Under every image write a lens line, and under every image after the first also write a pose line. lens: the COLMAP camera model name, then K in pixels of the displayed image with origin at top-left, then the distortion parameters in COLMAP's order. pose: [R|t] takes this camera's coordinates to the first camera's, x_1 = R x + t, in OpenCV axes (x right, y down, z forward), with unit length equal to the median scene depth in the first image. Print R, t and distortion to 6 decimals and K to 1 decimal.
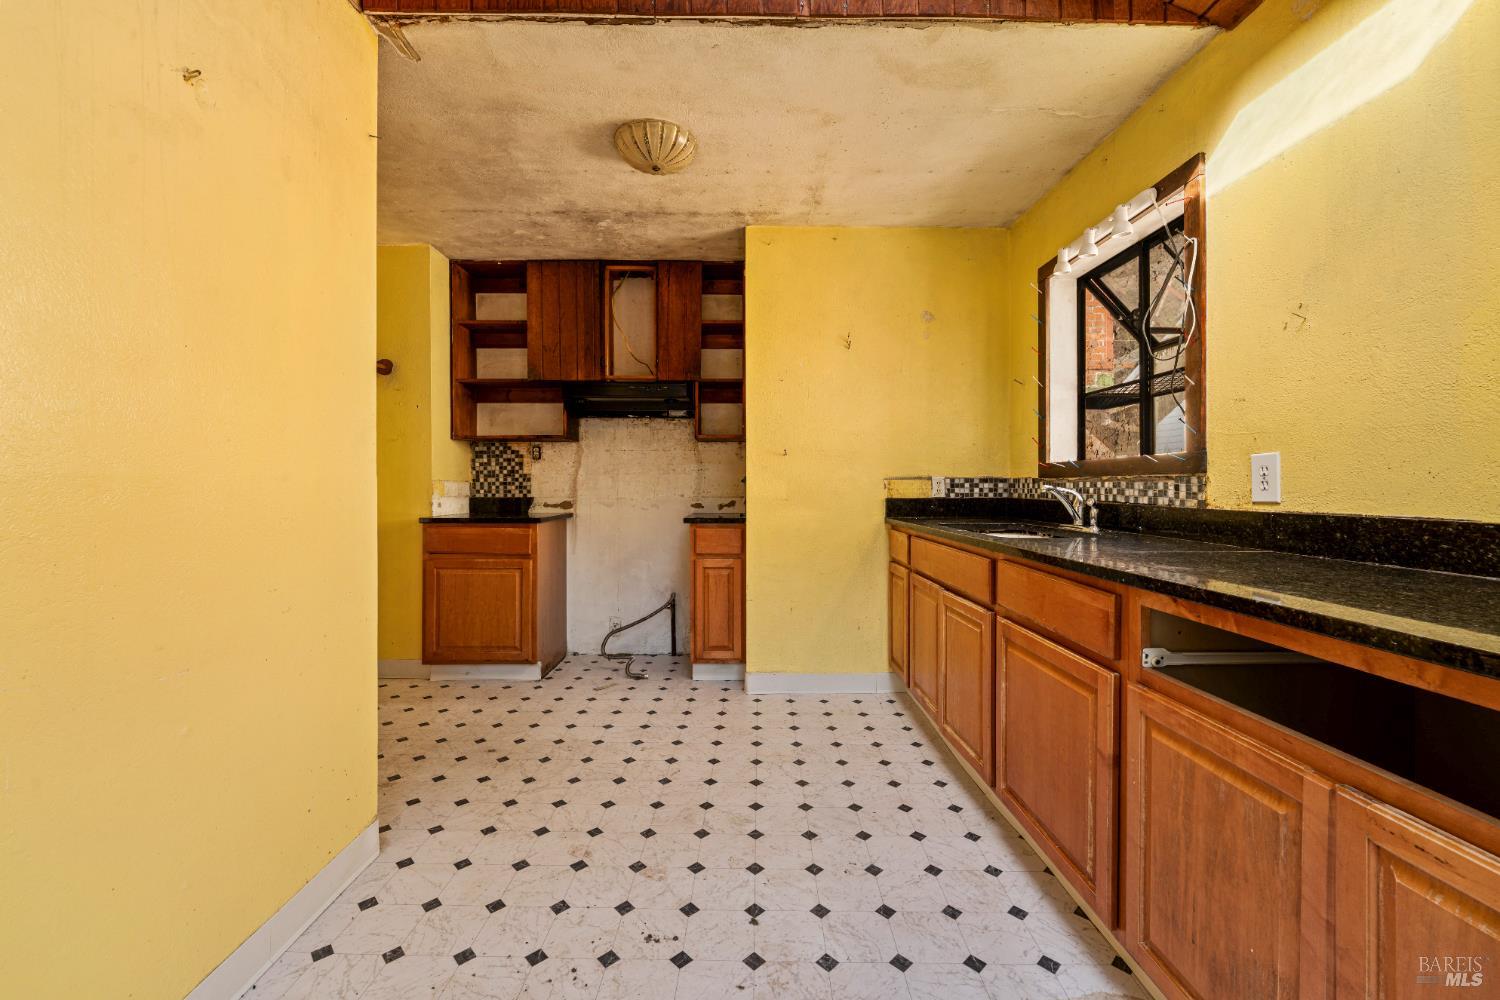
lens RADIAL K [[609.3, 0, 747.5], [0, 609.3, 481.9], [0, 0, 1]] dist [-0.000920, -0.001339]
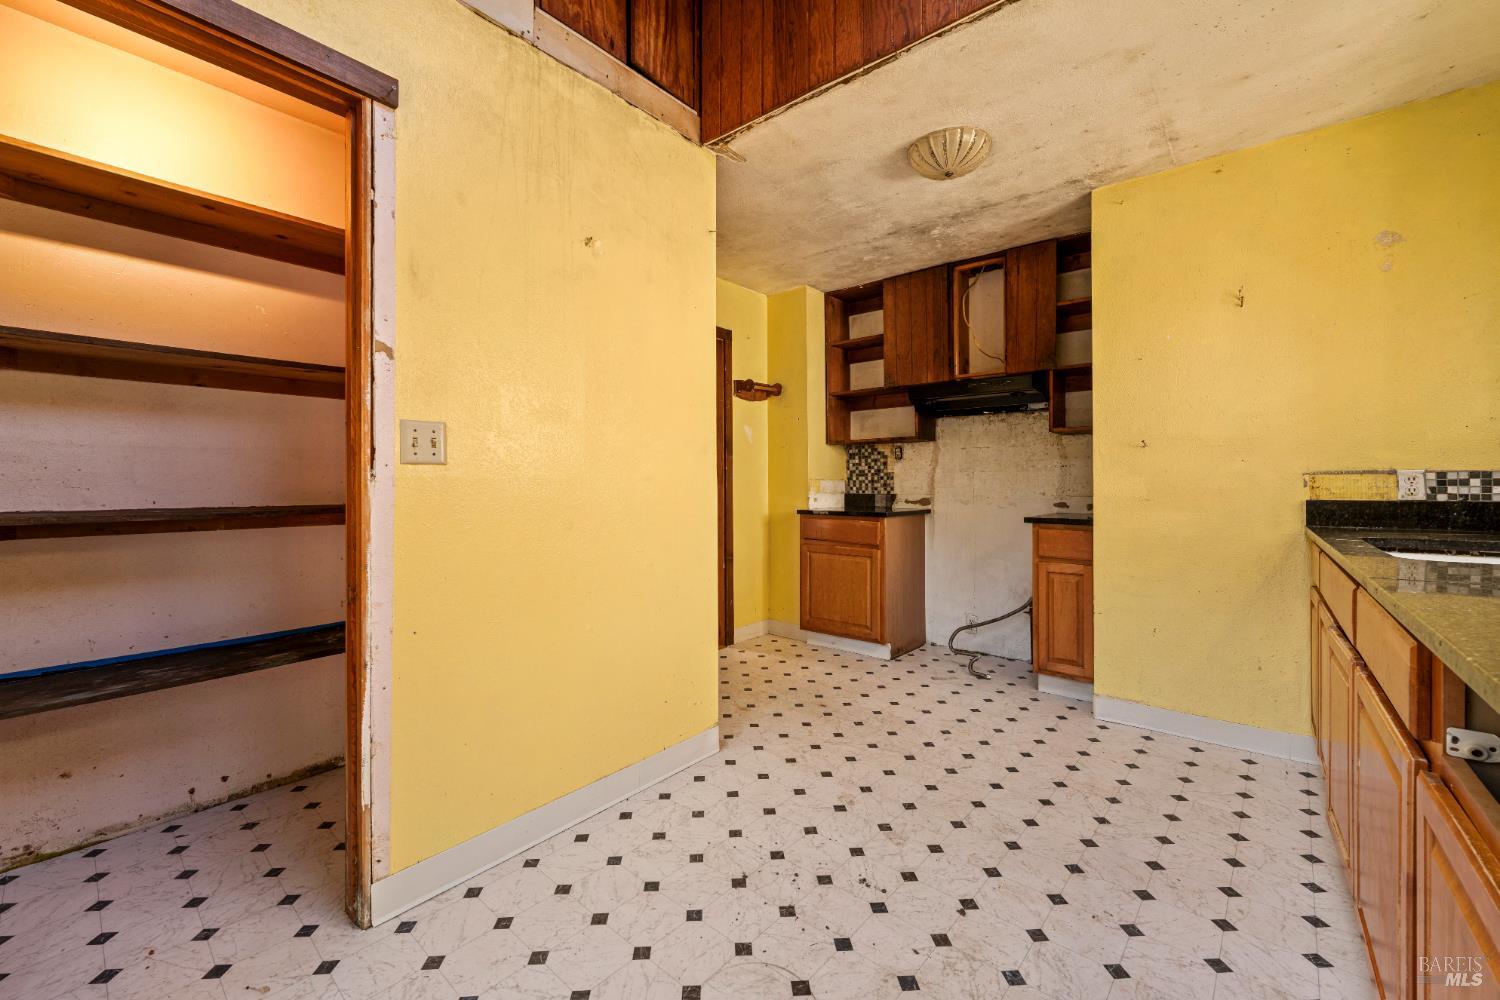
lens RADIAL K [[609.3, 0, 746.3], [0, 609.3, 481.5], [0, 0, 1]] dist [-0.000920, -0.001339]
pose [[0.759196, -0.003179, -0.650855, 0.190515], [0.005477, 0.999984, 0.001504, -0.000433], [0.650839, -0.004707, 0.759201, -0.001814]]
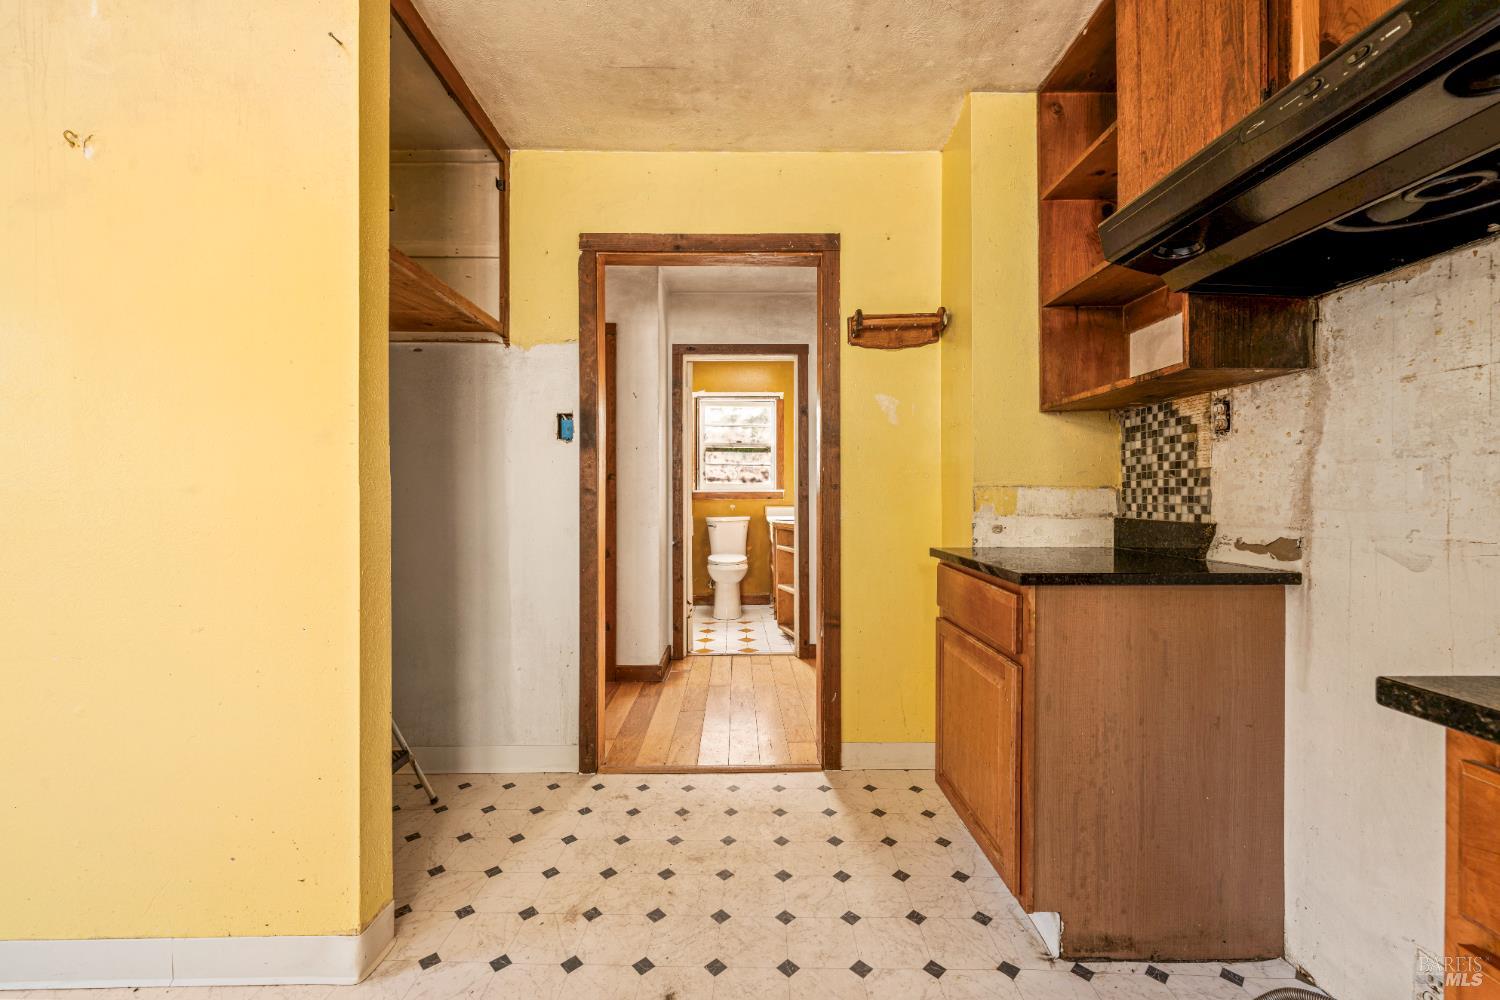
lens RADIAL K [[609.3, 0, 742.6], [0, 609.3, 496.4], [0, 0, 1]] dist [-0.000920, -0.001339]
pose [[-0.003000, 0.004430, -0.999986, 0.083344], [0.008433, 0.999955, 0.004404, 0.002524], [0.999960, -0.008419, -0.003037, 0.833762]]
